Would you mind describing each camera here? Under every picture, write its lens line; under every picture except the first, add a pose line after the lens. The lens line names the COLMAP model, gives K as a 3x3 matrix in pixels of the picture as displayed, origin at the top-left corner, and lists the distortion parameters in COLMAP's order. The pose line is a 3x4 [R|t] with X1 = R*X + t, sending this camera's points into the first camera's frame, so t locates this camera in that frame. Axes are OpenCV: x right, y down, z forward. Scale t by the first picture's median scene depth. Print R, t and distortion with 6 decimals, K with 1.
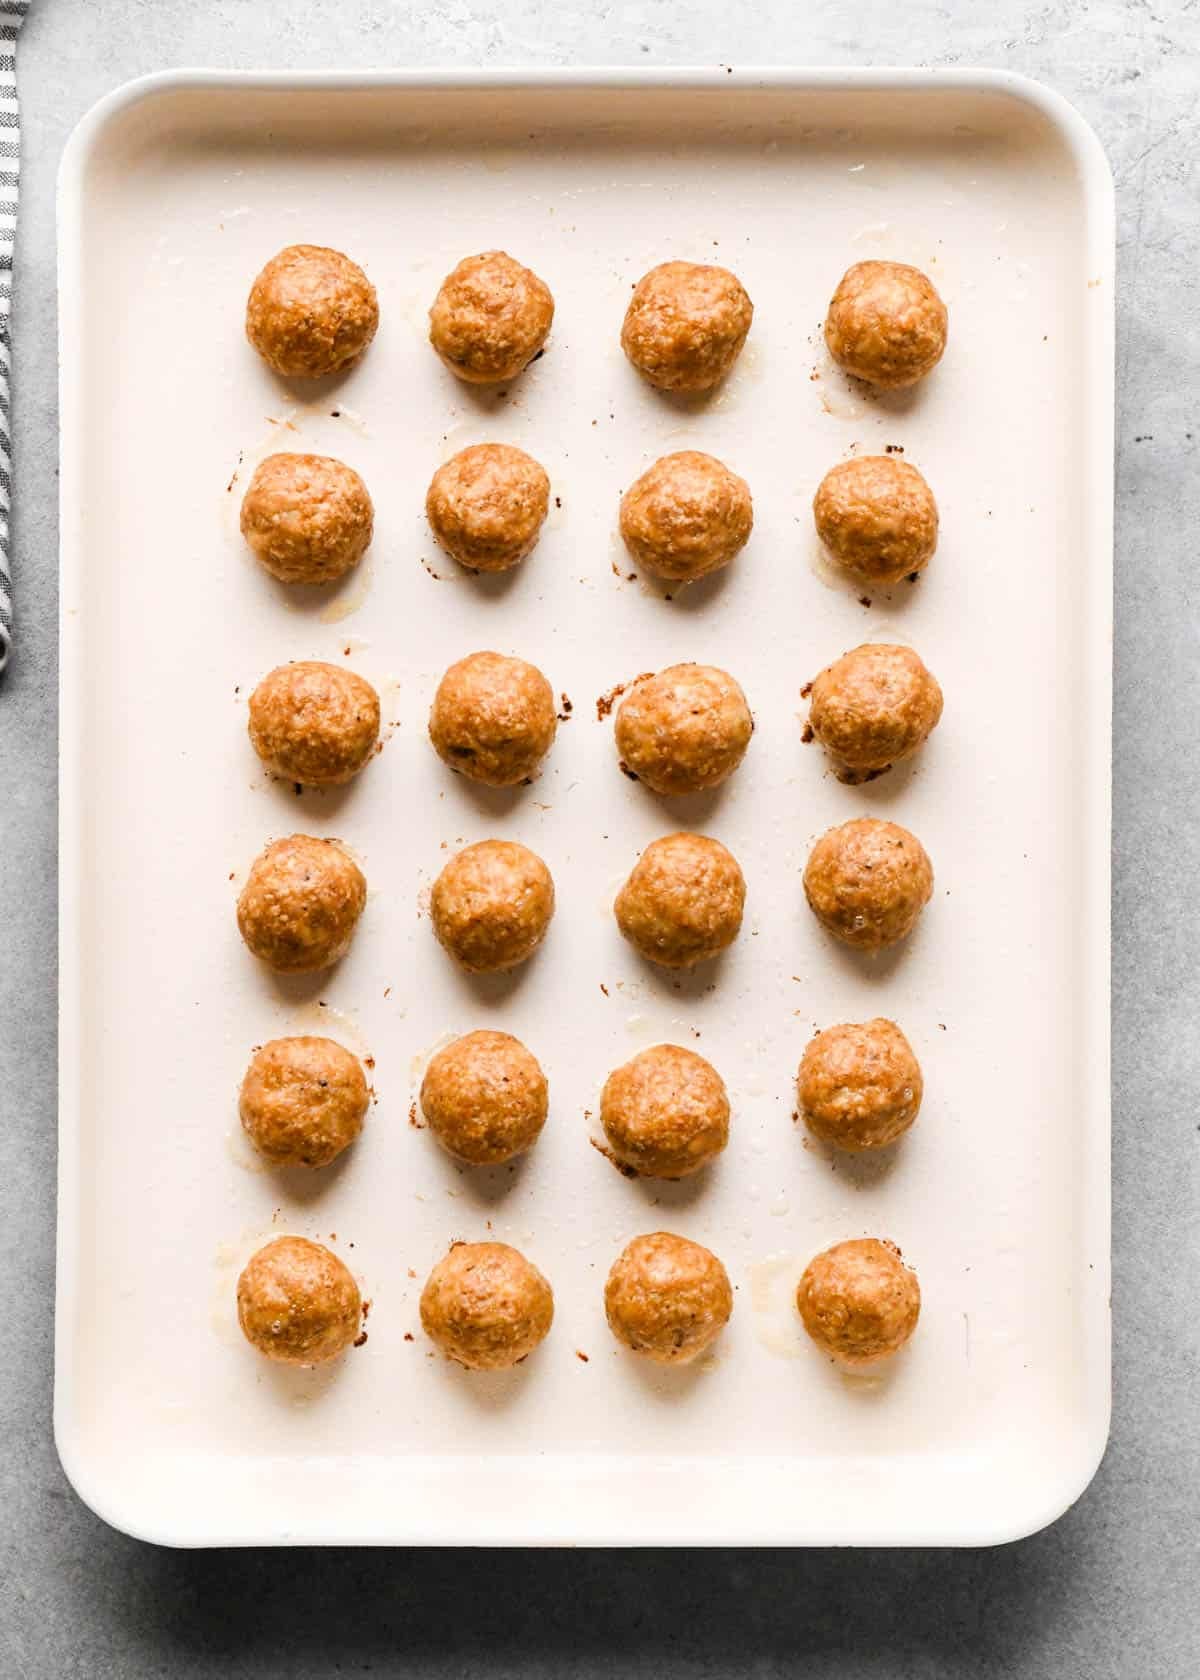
lens RADIAL K [[3690.6, 0, 600.0], [0, 3690.6, 840.0], [0, 0, 1]] dist [-0.043520, 0.728881]
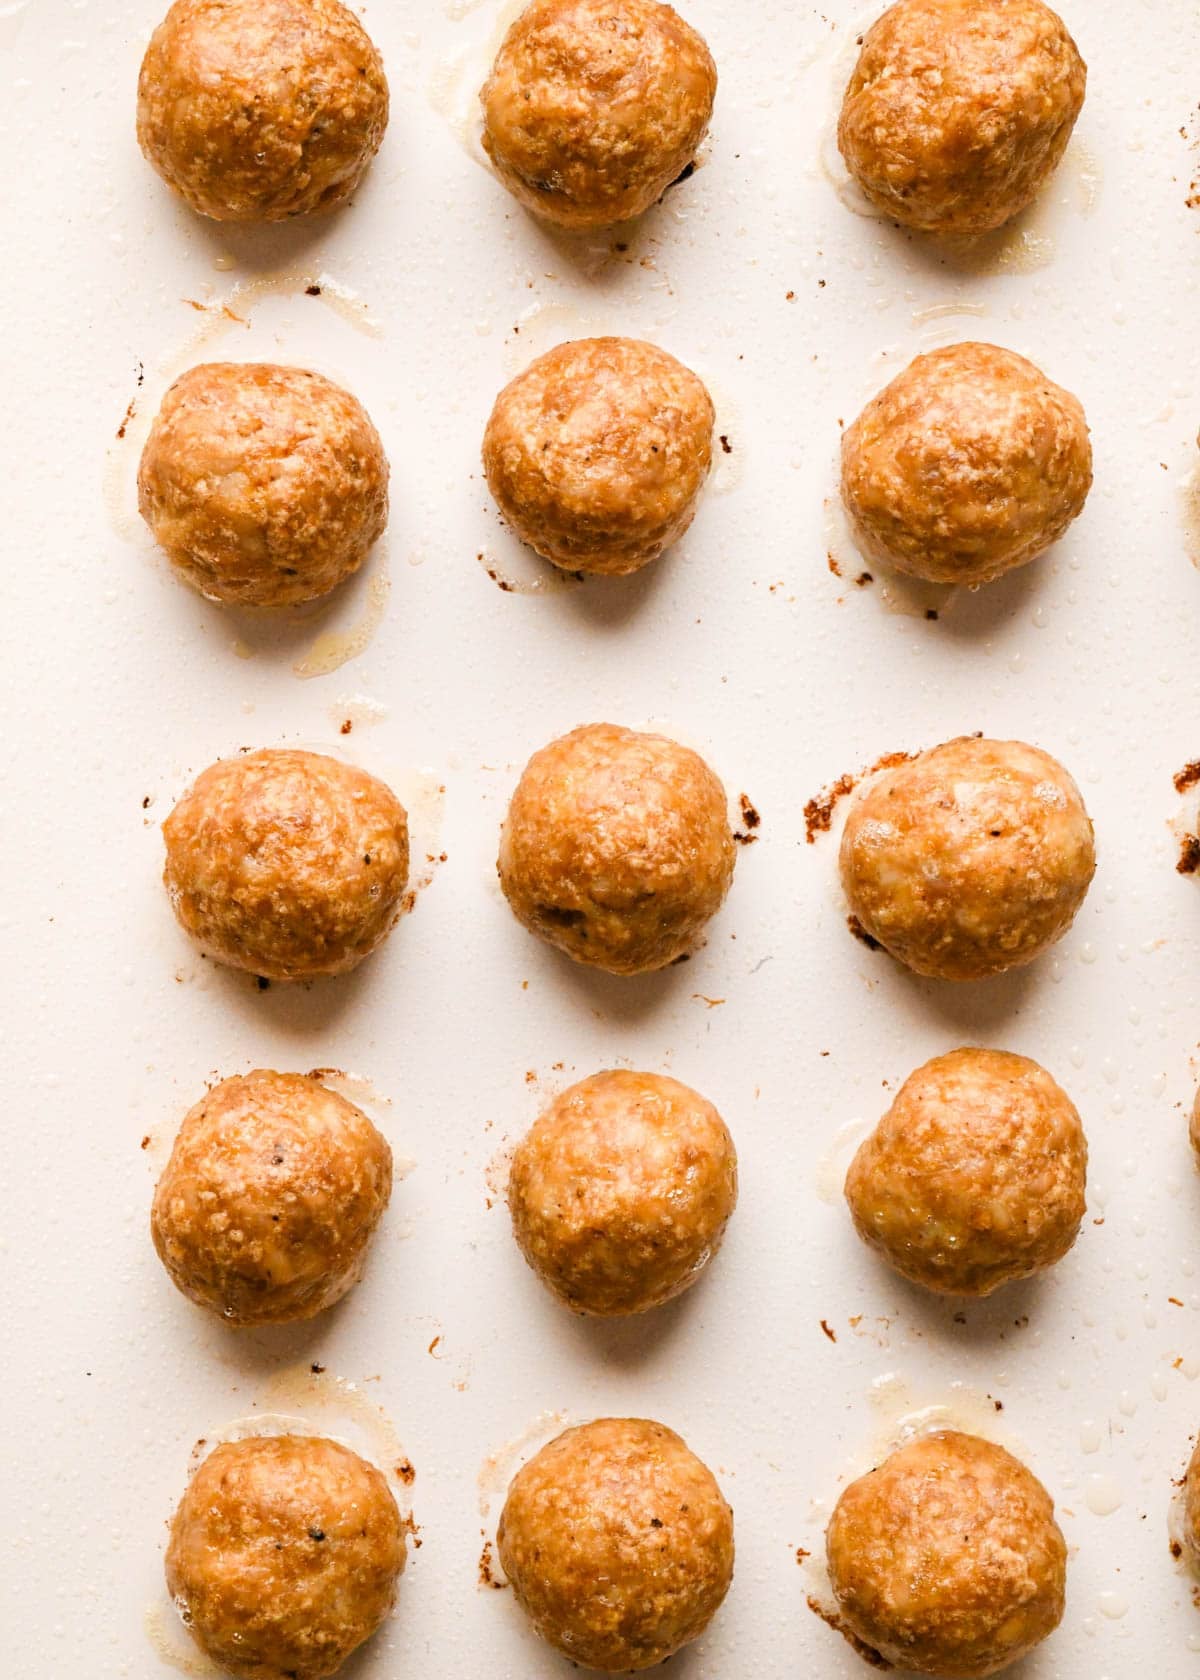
lens RADIAL K [[3377.9, 0, 600.0], [0, 3377.9, 840.0], [0, 0, 1]] dist [-0.013459, 0.308392]
pose [[0.999617, -0.021116, -0.017880, -0.022750], [0.021709, 0.999197, 0.033683, -0.051309], [0.017154, -0.034059, 0.999273, 0.509615]]
